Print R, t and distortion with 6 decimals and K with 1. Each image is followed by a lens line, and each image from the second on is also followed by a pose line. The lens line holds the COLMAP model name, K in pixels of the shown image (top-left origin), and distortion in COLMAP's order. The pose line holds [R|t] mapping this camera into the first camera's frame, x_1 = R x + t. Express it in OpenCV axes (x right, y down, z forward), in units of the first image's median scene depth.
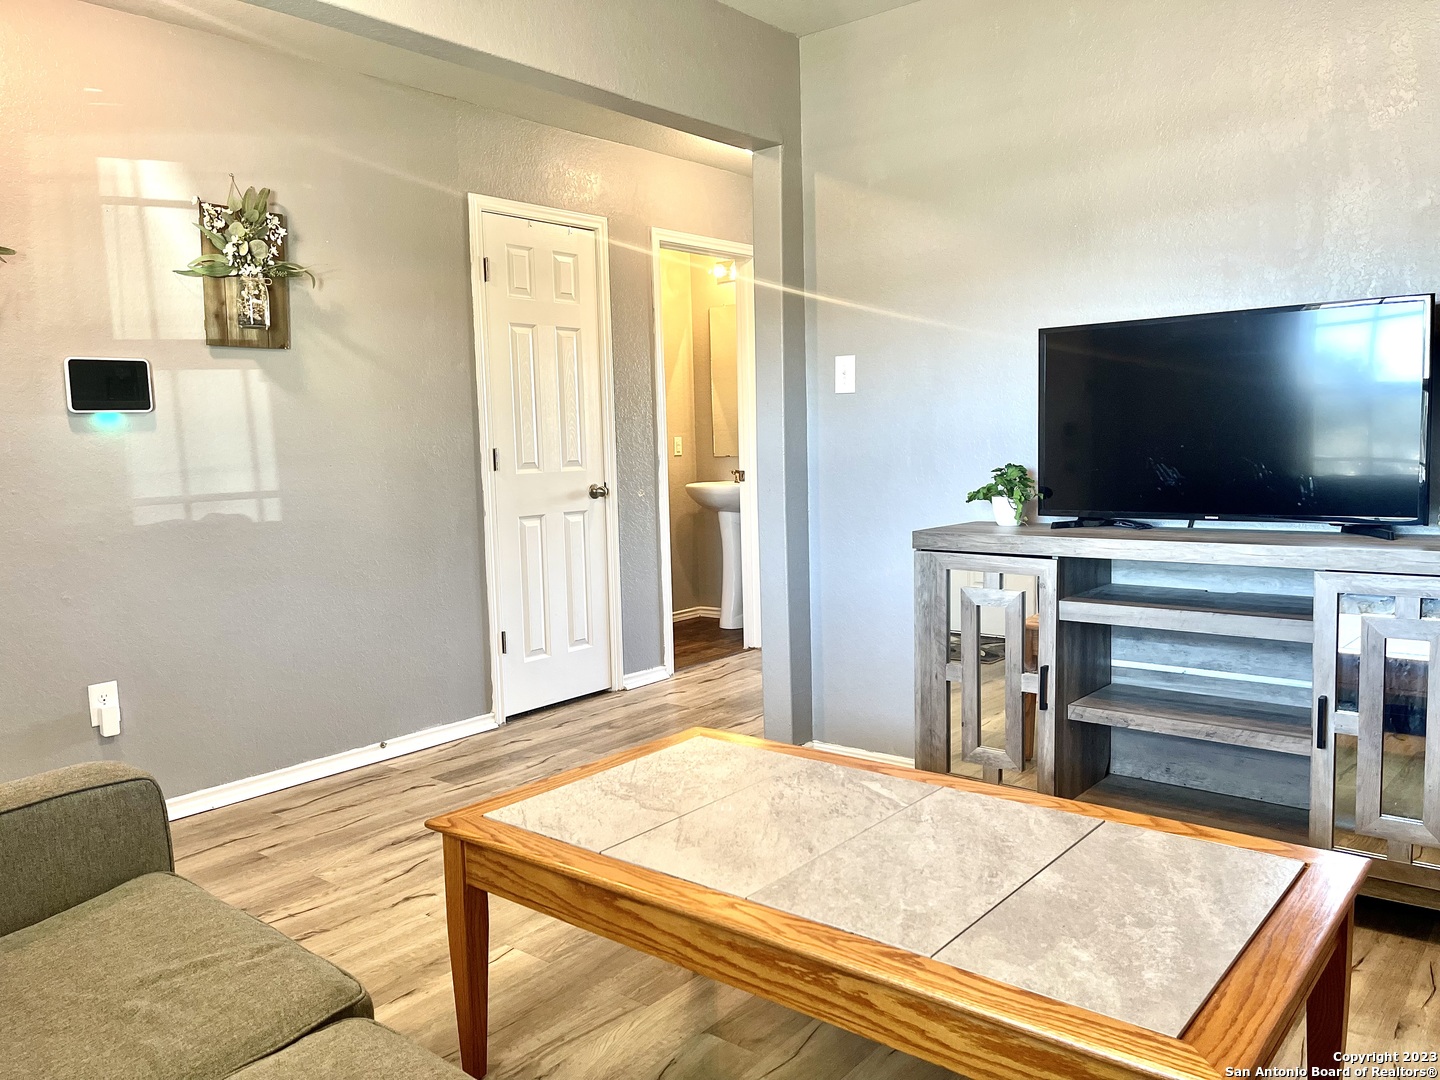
lens RADIAL K [[1094.4, 0, 718.8], [0, 1094.4, 542.9], [0, 0, 1]] dist [0.003835, 0.000791]
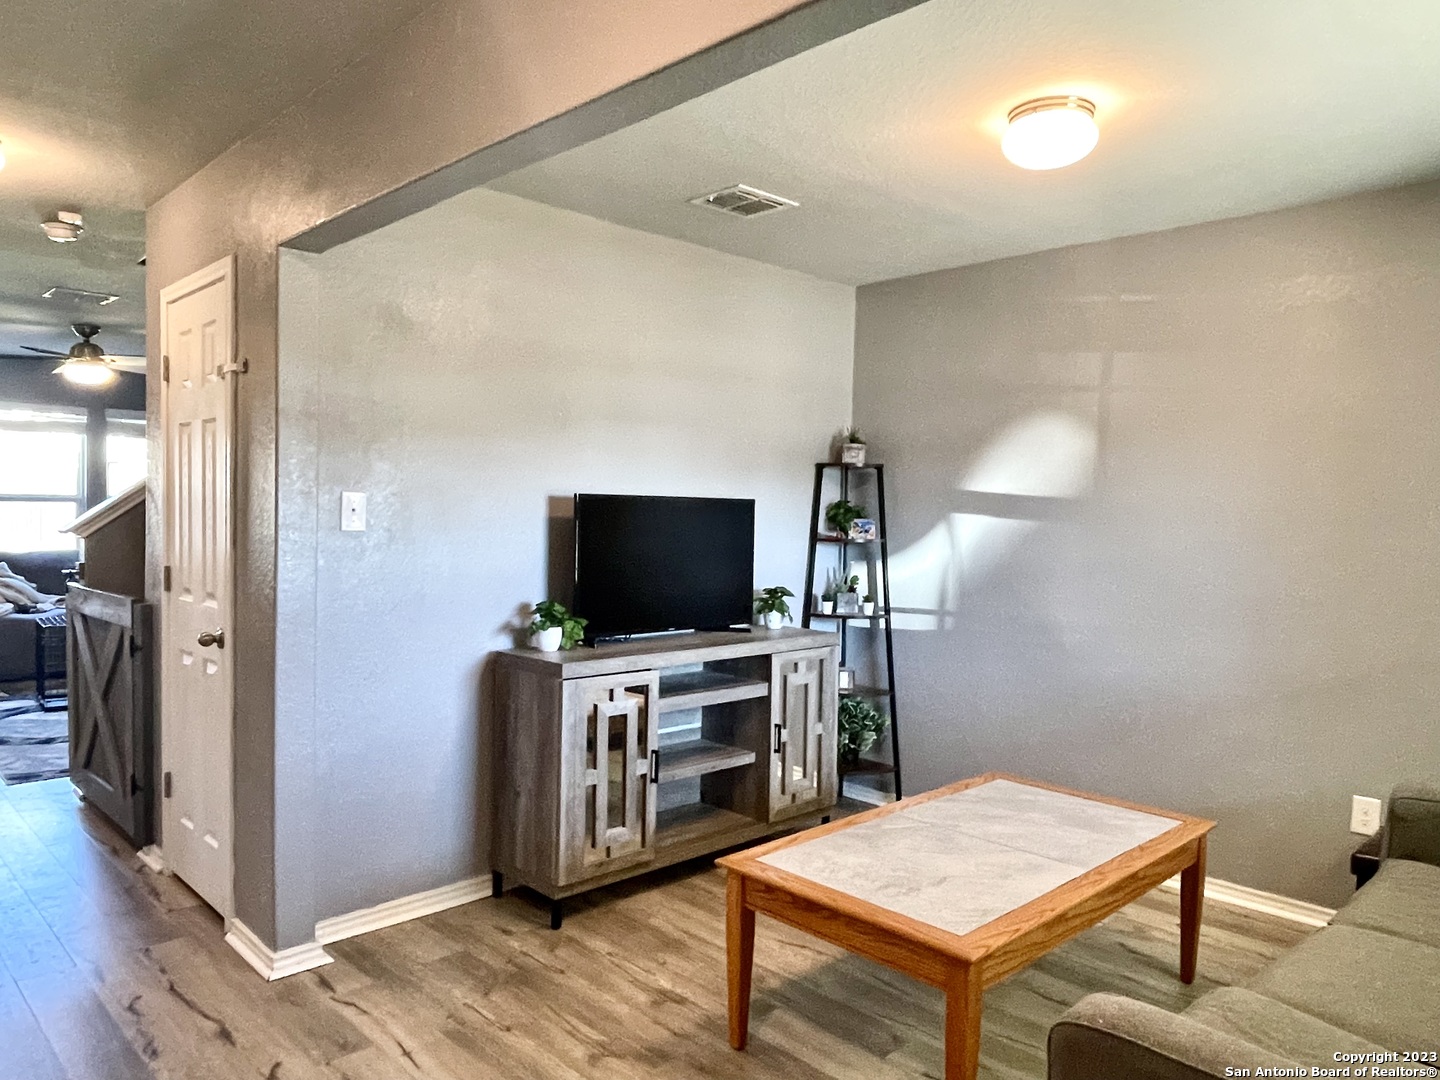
lens RADIAL K [[987.8, 0, 718.5], [0, 987.8, 541.5], [0, 0, 1]] dist [-0.000043, -0.000006]
pose [[0.110246, 0.001294, 0.993903, -1.207203], [0.076065, 0.997055, -0.009736, -0.168504], [-0.990989, 0.076675, 0.109823, 1.039380]]
